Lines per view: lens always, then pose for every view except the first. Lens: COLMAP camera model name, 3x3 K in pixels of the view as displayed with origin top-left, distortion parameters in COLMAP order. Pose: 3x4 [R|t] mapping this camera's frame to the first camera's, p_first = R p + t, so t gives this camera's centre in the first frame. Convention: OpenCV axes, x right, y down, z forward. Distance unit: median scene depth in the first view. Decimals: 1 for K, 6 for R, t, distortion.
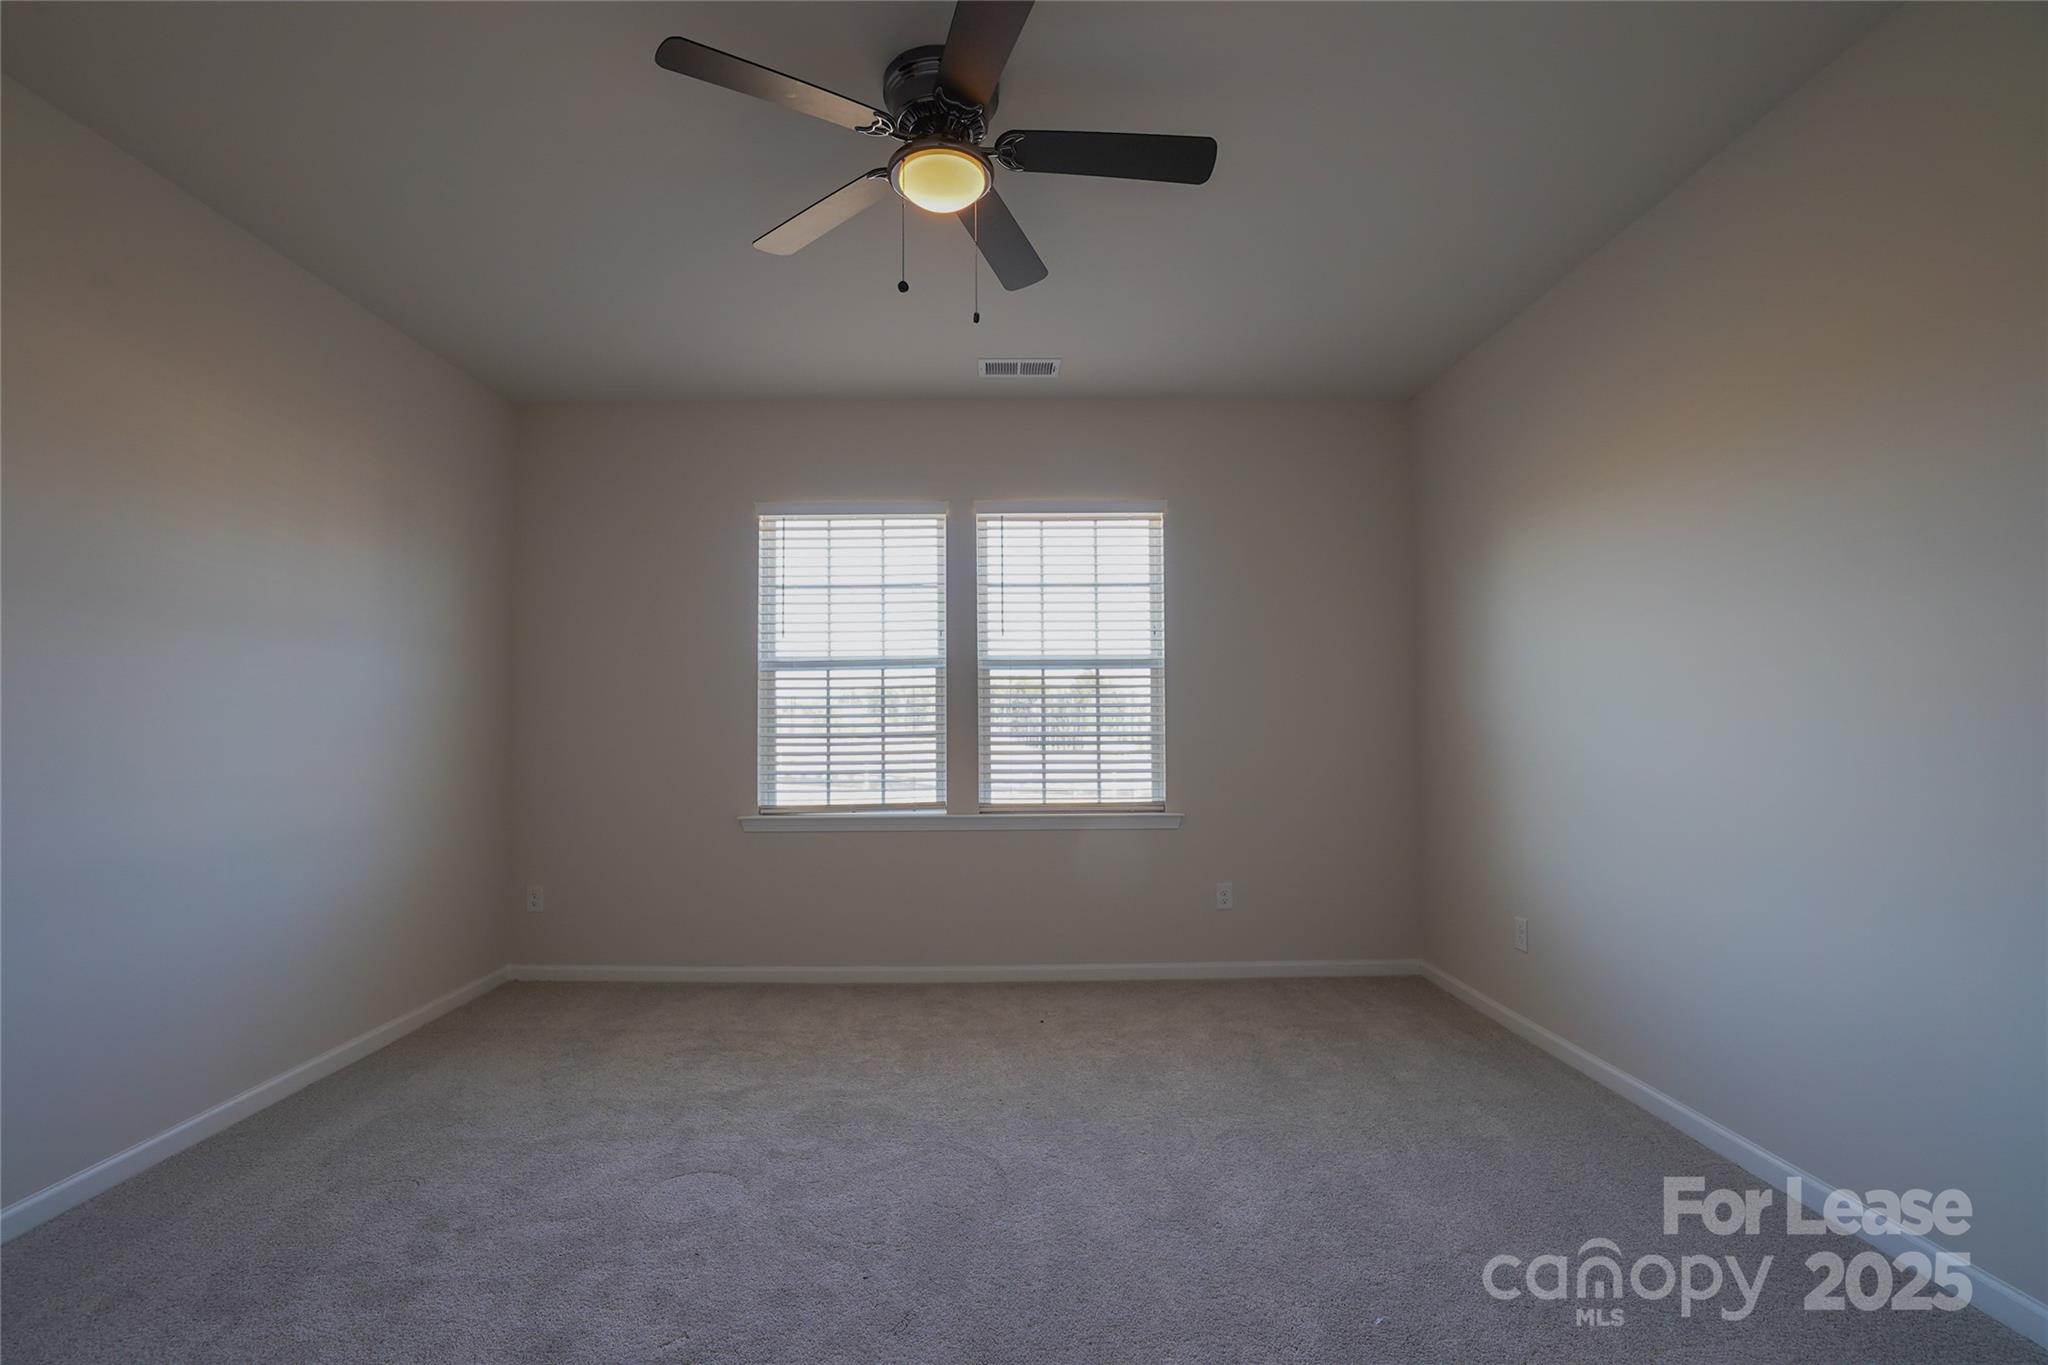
lens RADIAL K [[901.2, 0, 1021.4], [0, 901.2, 693.4], [0, 0, 1]] dist [-0.052116, 0.018684]
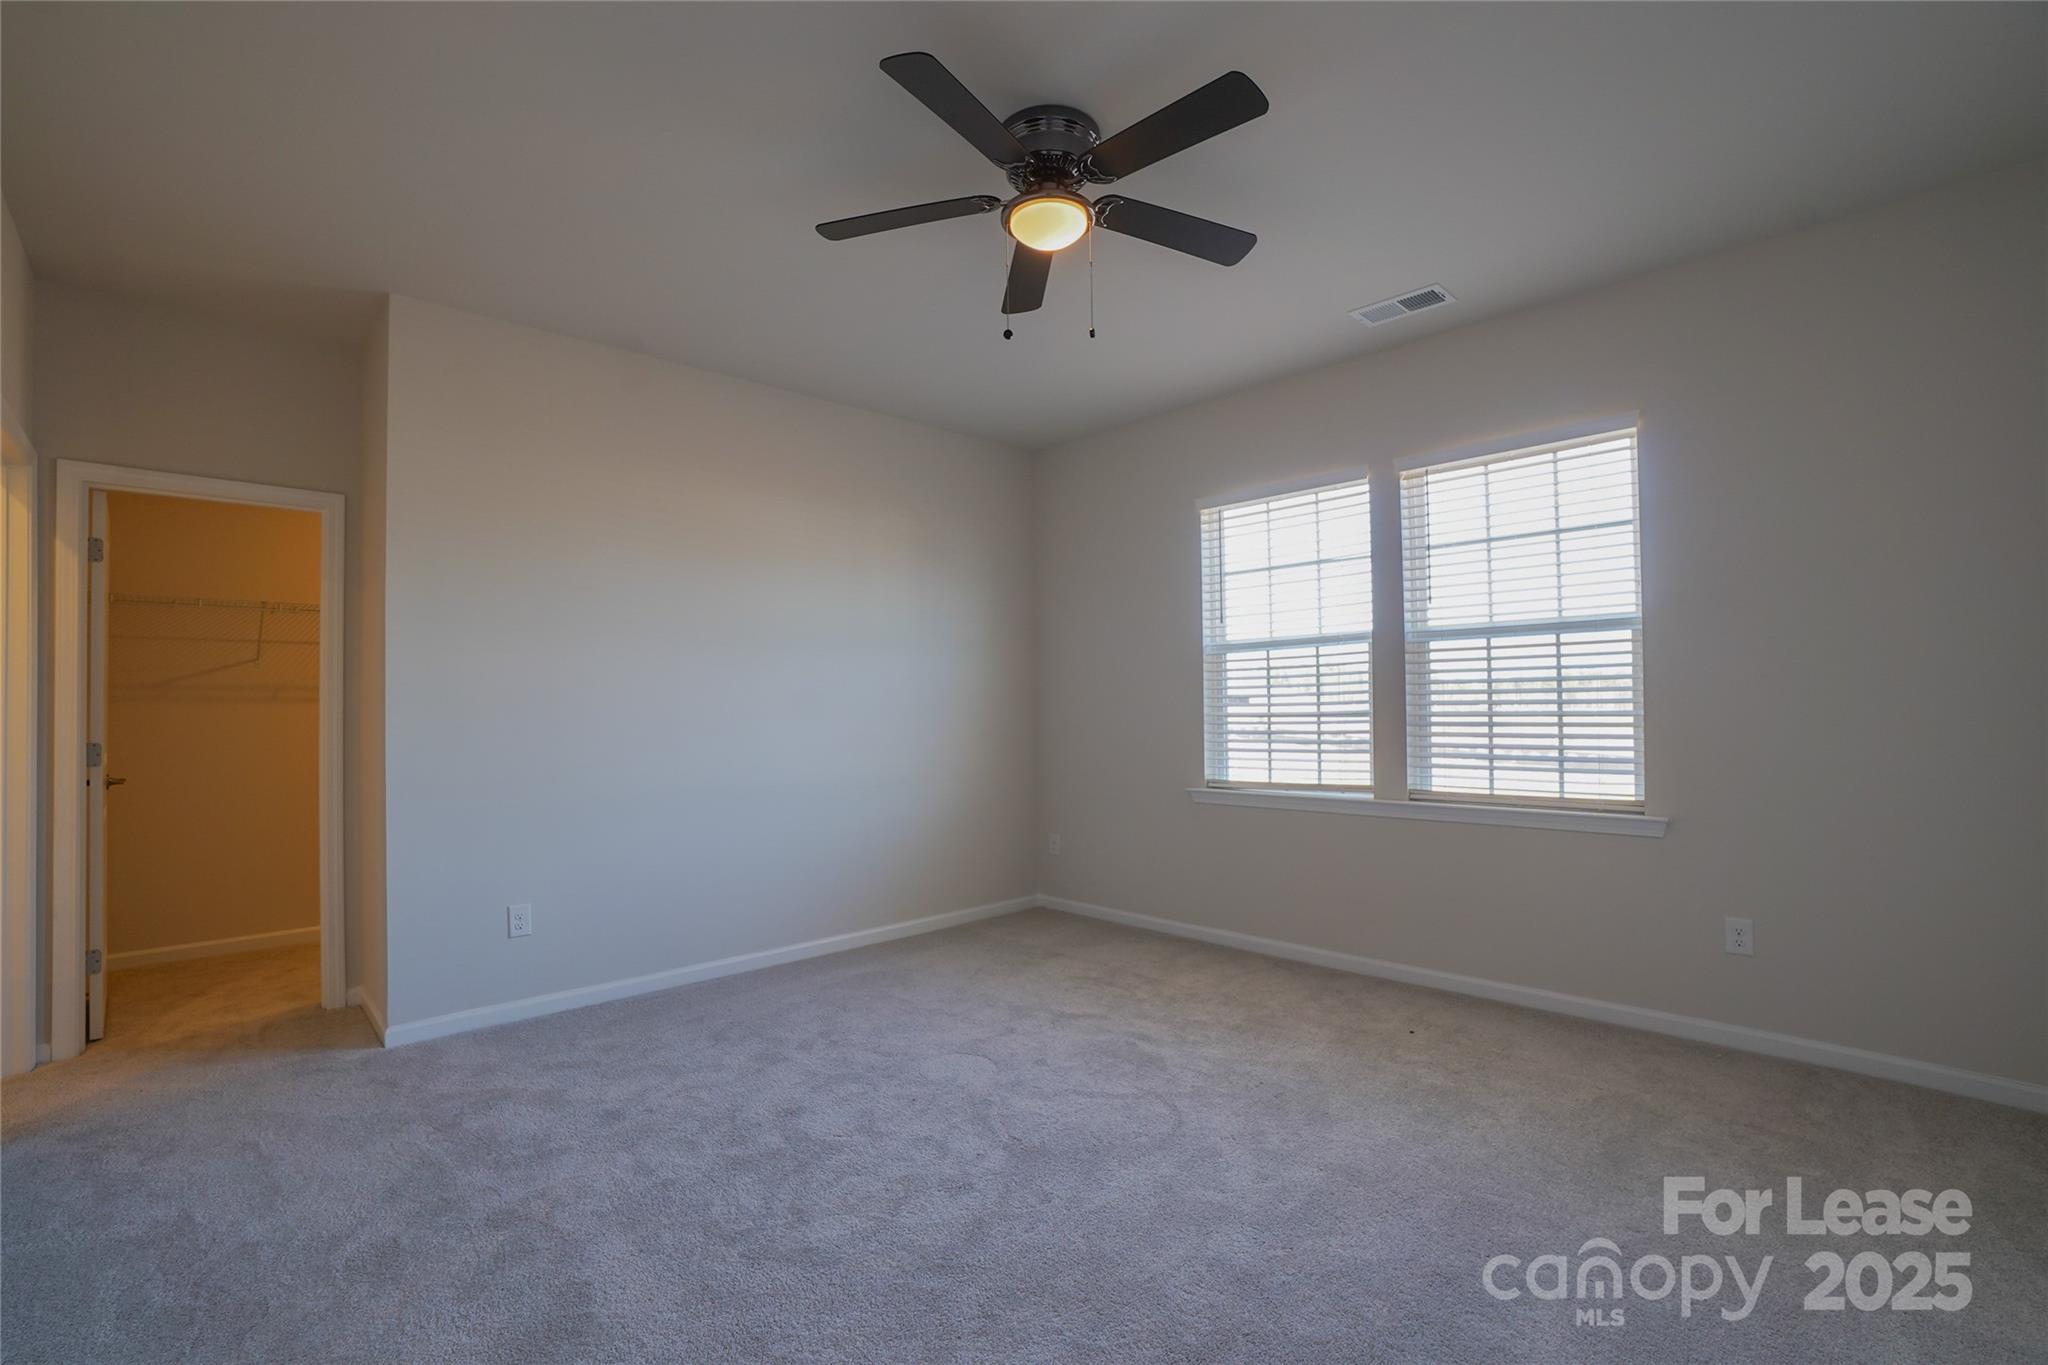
lens RADIAL K [[918.7, 0, 1013.1], [0, 918.7, 692.9], [0, 0, 1]] dist [-0.054981, 0.018081]
pose [[0.681336, -0.013204, -0.731852, 0.354404], [0.036193, 0.999222, 0.015667, -0.004802], [0.731076, -0.037162, 0.681284, 0.079305]]
